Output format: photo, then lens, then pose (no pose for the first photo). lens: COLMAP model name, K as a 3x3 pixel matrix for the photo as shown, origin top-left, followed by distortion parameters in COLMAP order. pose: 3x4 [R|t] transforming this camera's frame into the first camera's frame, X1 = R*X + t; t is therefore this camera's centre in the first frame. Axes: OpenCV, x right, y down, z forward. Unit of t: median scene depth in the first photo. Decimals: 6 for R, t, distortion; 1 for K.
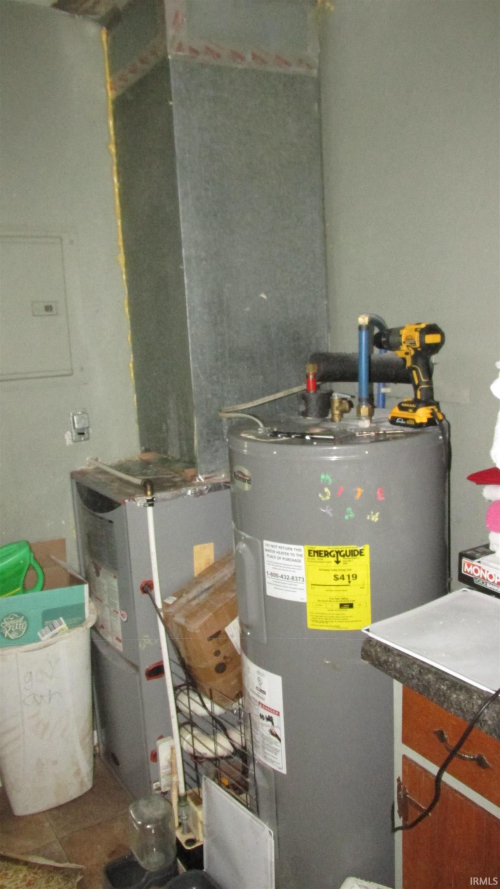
lens RADIAL K [[737.6, 0, 250.0], [0, 737.6, 444.5], [0, 0, 1]] dist [-0.037612, 0.012678]
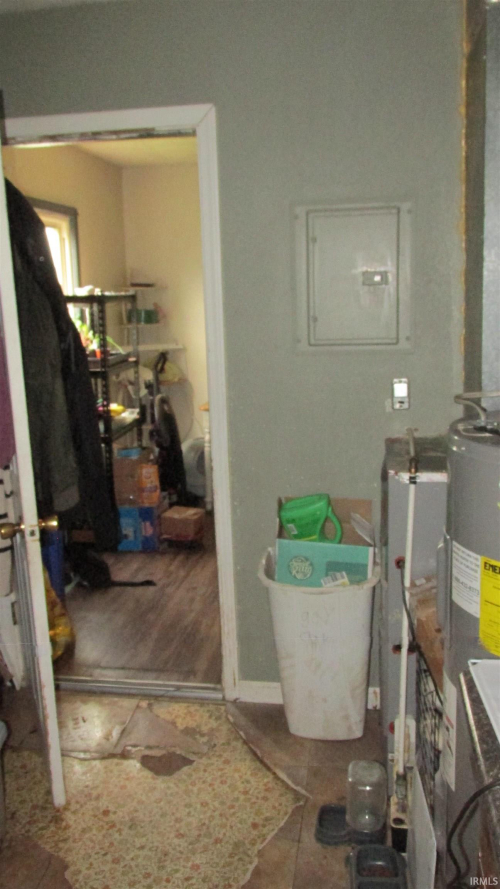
lens RADIAL K [[737.6, 0, 250.0], [0, 737.6, 444.5], [0, 0, 1]] dist [-0.037612, 0.012678]
pose [[0.760604, 0.152513, -0.631048, 0.294417], [-0.114127, 0.988289, 0.101294, -0.040774], [0.639106, -0.005025, 0.769102, 0.095553]]
